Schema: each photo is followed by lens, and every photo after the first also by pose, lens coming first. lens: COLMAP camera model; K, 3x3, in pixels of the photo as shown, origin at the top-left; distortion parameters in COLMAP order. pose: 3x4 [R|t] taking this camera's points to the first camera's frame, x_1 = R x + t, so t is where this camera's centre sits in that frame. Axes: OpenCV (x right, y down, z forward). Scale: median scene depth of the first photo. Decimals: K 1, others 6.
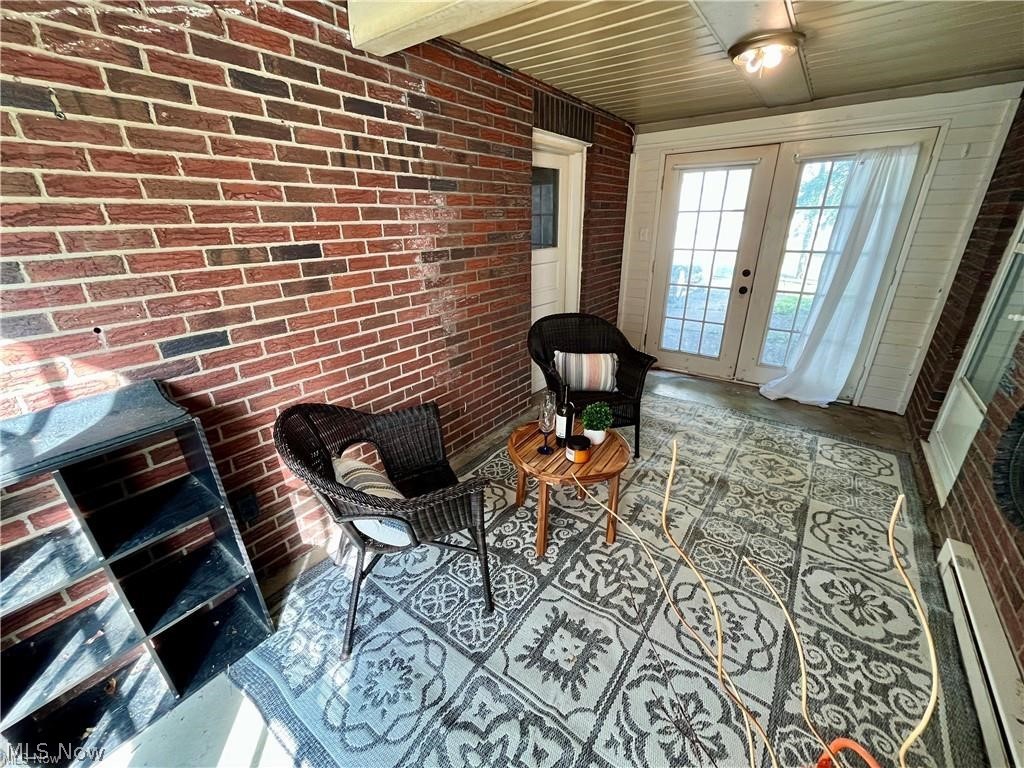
lens RADIAL K [[412.1, 0, 509.5], [0, 412.1, 386.5], [0, 0, 1]] dist [-0.004837, -0.000337]
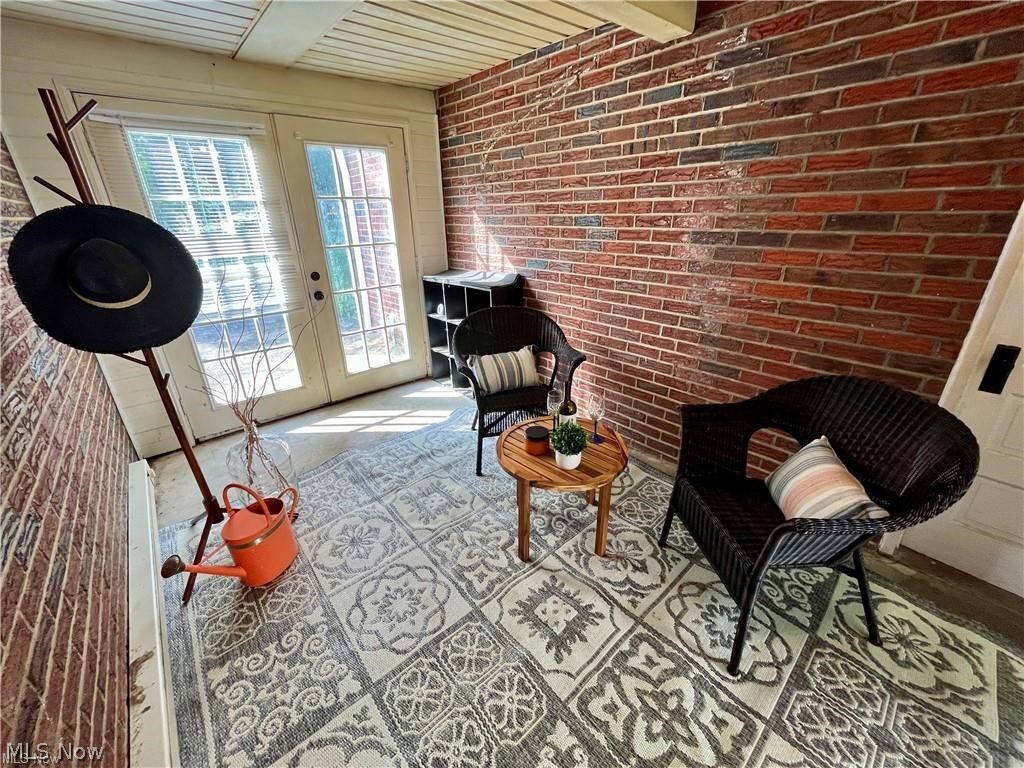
lens RADIAL K [[412.1, 0, 509.5], [0, 412.1, 386.5], [0, 0, 1]] dist [-0.004837, -0.000337]
pose [[-0.206519, 0.400699, -0.892631, 0.885283], [-0.345681, 0.823585, 0.449681, -0.324859], [0.915344, 0.401433, -0.031572, 0.822276]]
